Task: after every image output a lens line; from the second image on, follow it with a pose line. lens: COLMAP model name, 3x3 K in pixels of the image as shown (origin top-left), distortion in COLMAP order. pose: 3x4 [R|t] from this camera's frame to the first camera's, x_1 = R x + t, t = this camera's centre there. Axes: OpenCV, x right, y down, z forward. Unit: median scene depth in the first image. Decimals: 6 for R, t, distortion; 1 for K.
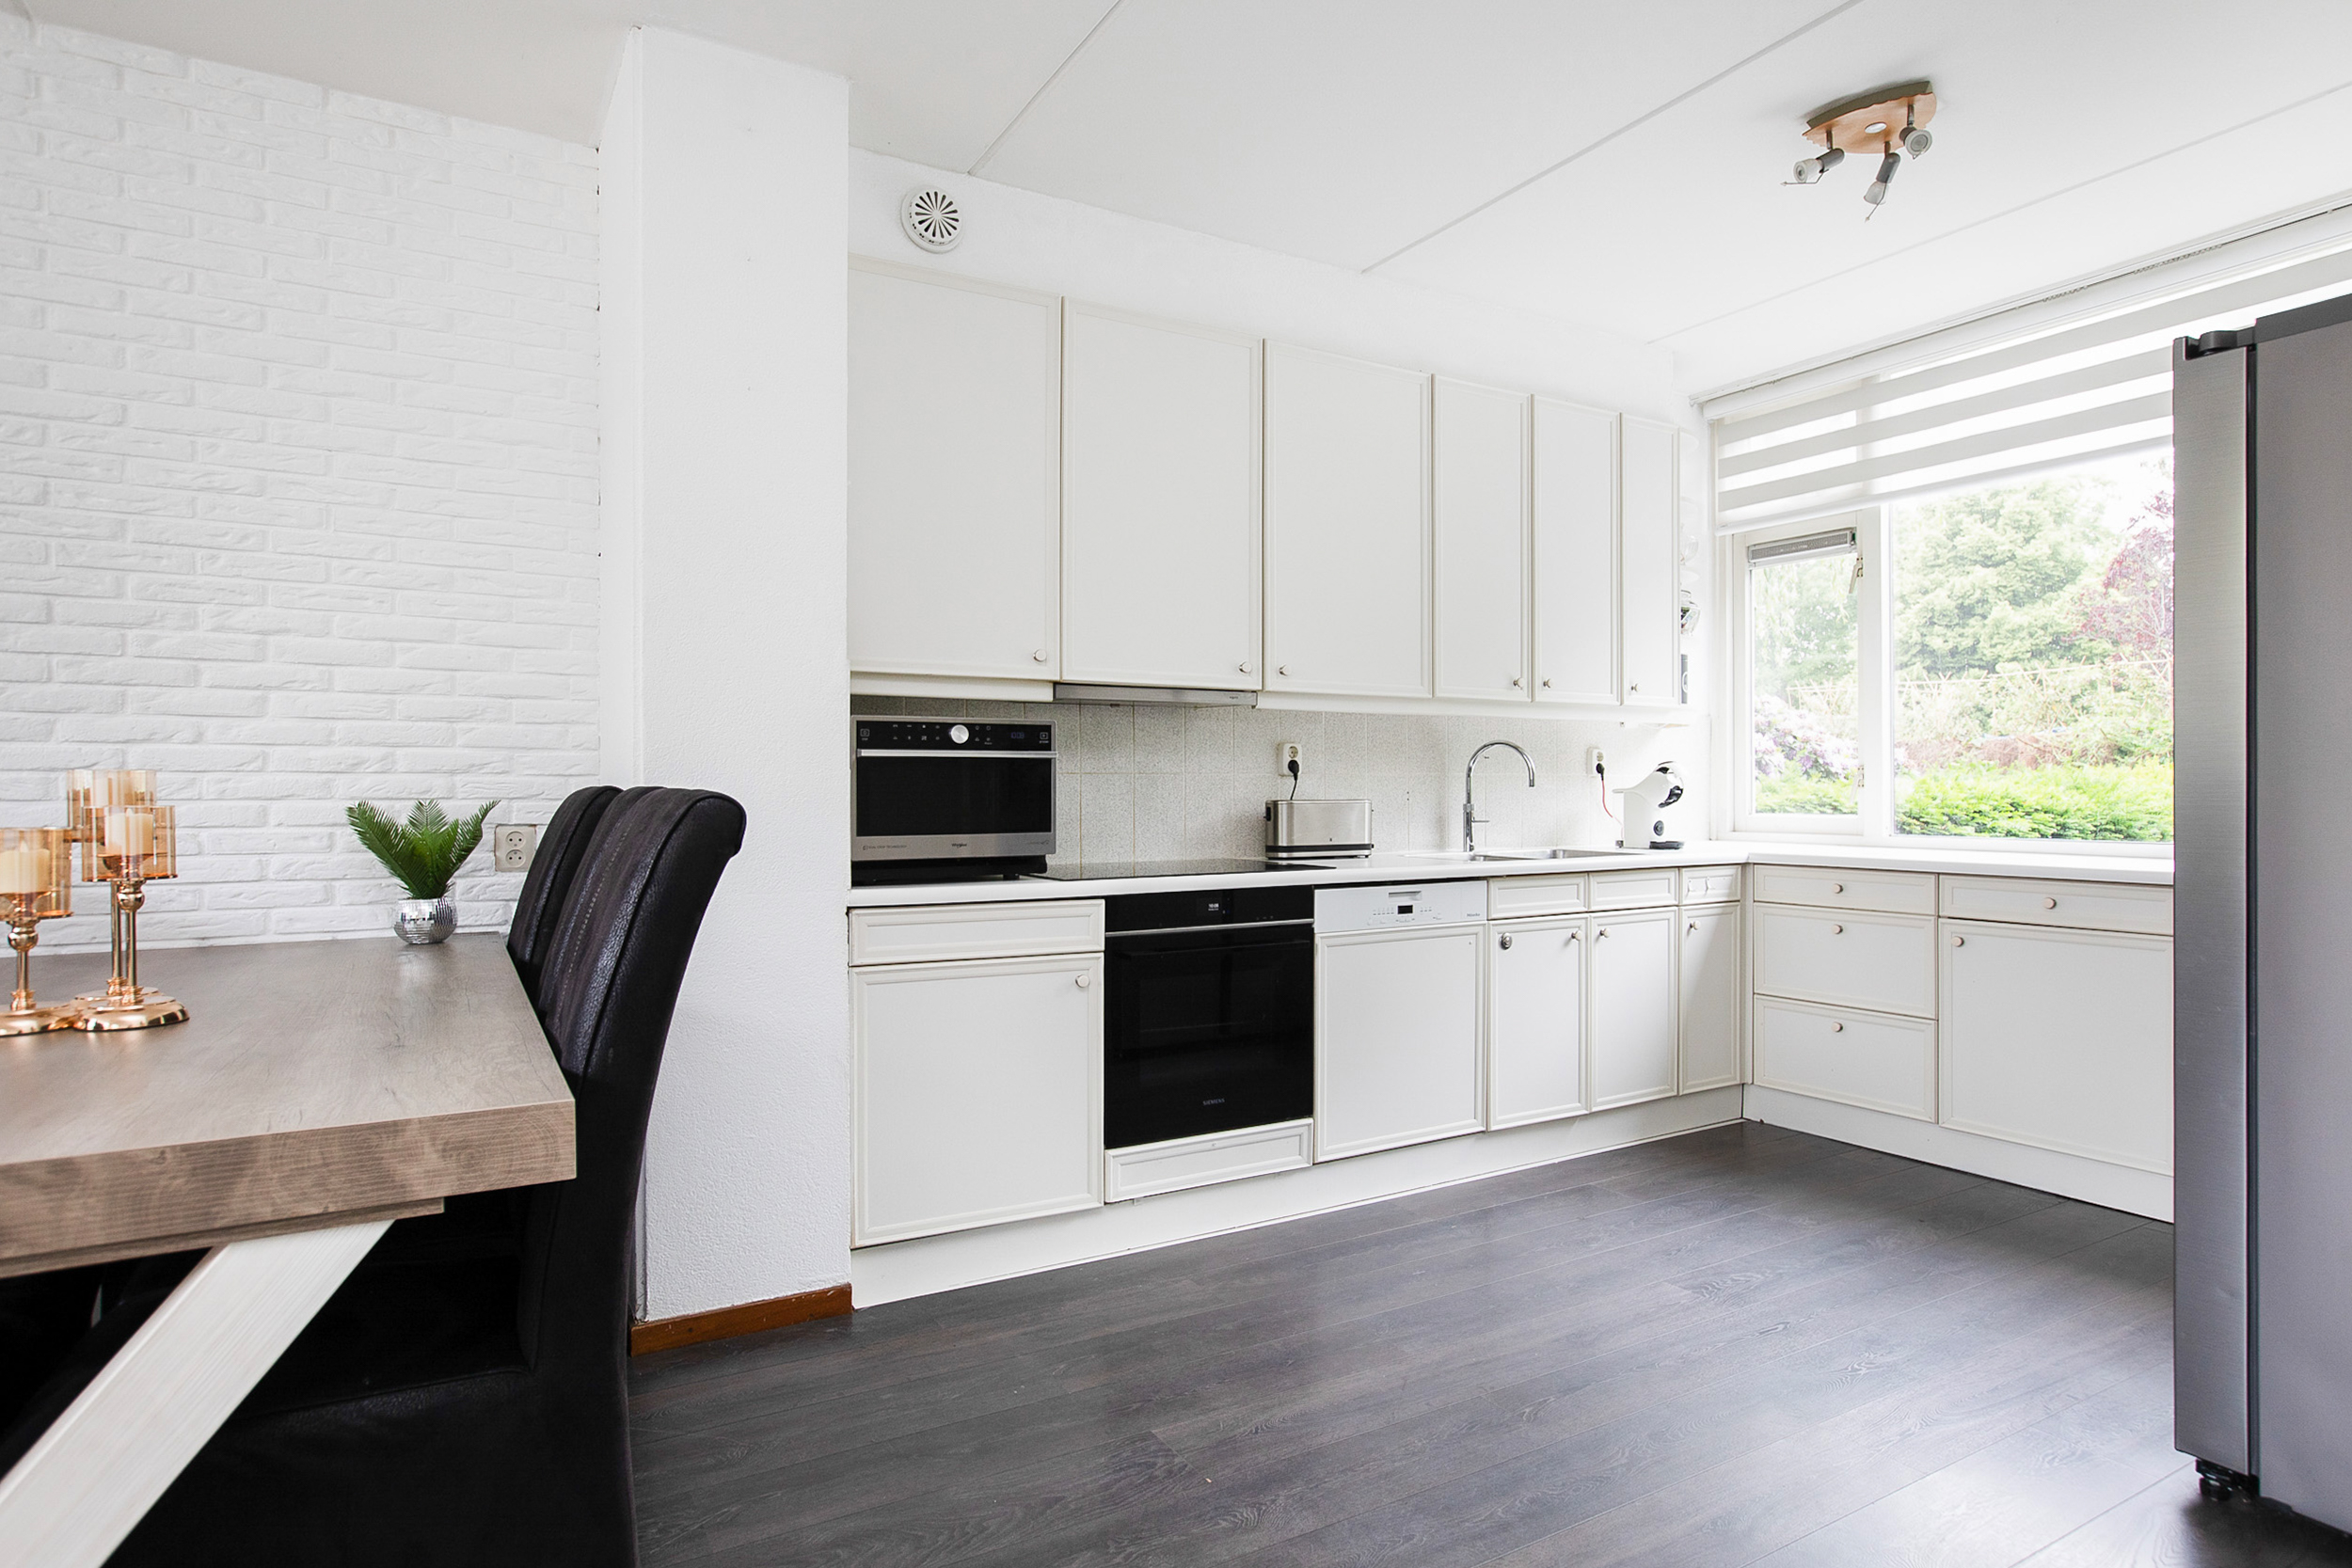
lens RADIAL K [[1320.1, 0, 1186.1], [0, 1320.1, 796.2], [0, 0, 1]] dist [-0.056270, 0.041917]
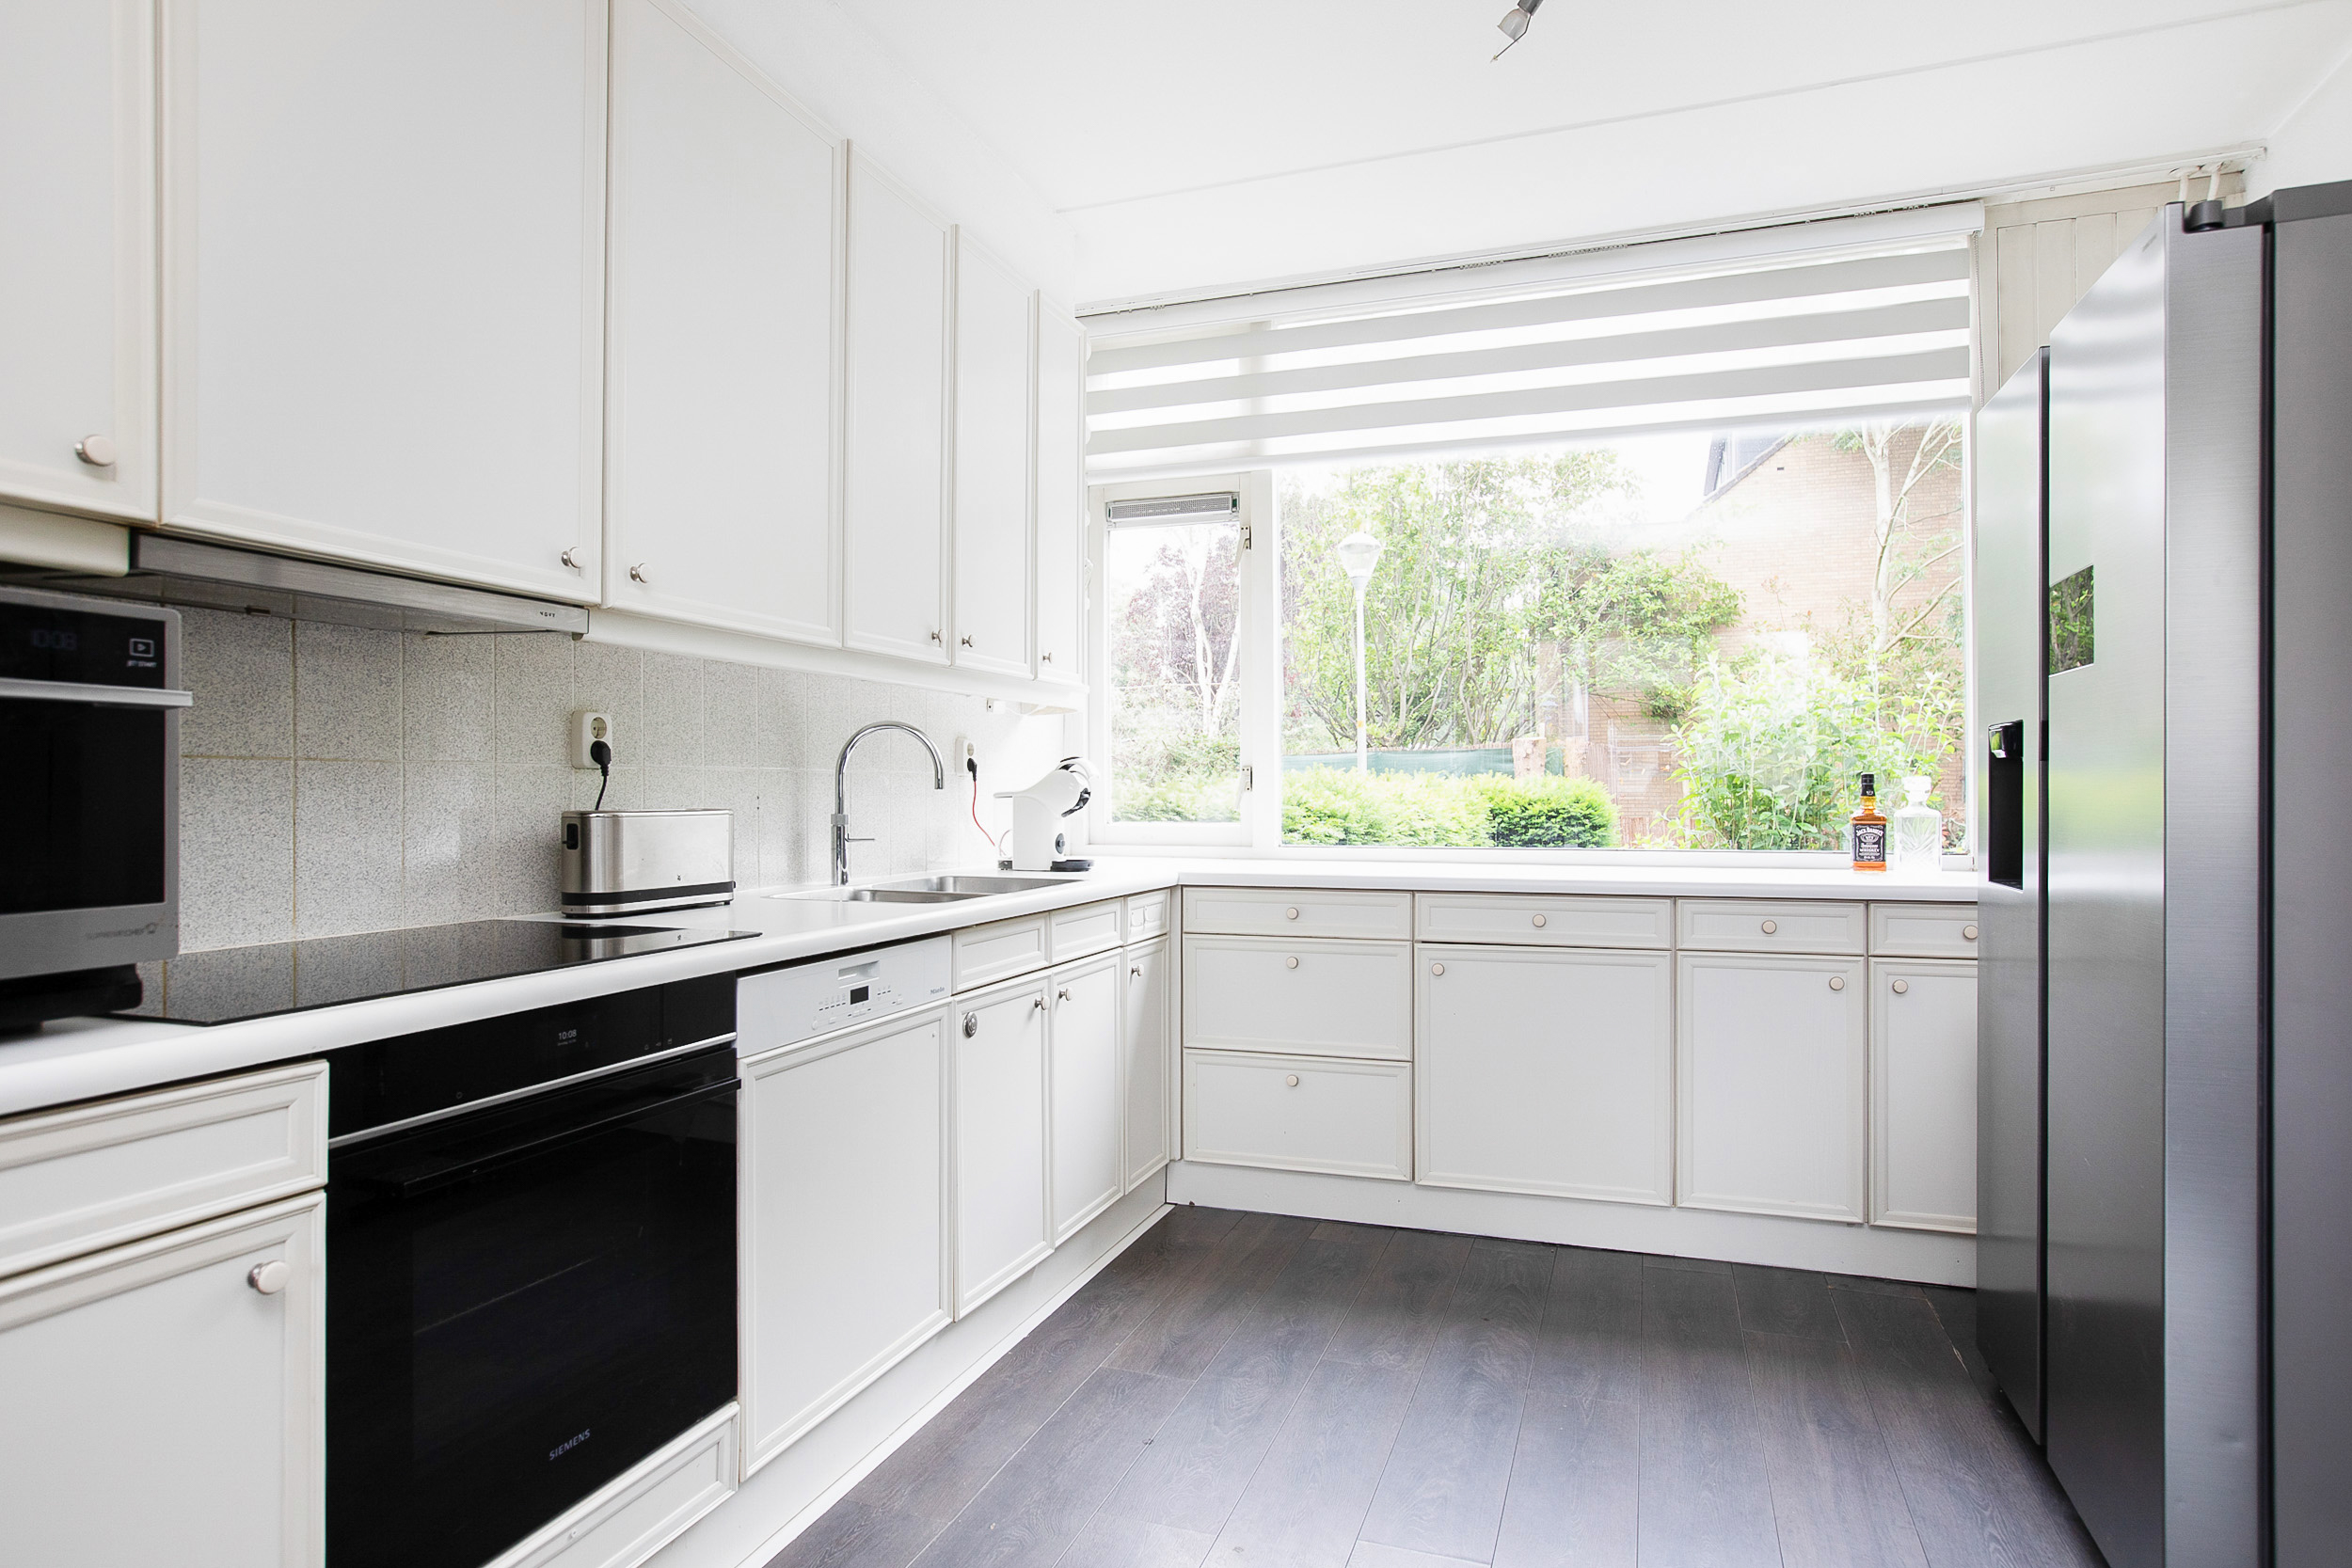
lens RADIAL K [[1320.1, 0, 1186.1], [0, 1320.1, 796.2], [0, 0, 1]] dist [-0.056270, 0.041917]
pose [[0.767446, -0.000387, 0.641114, -0.117873], [0.002820, 0.999992, -0.002772, -0.001428], [-0.641108, 0.003936, 0.767441, 0.534883]]
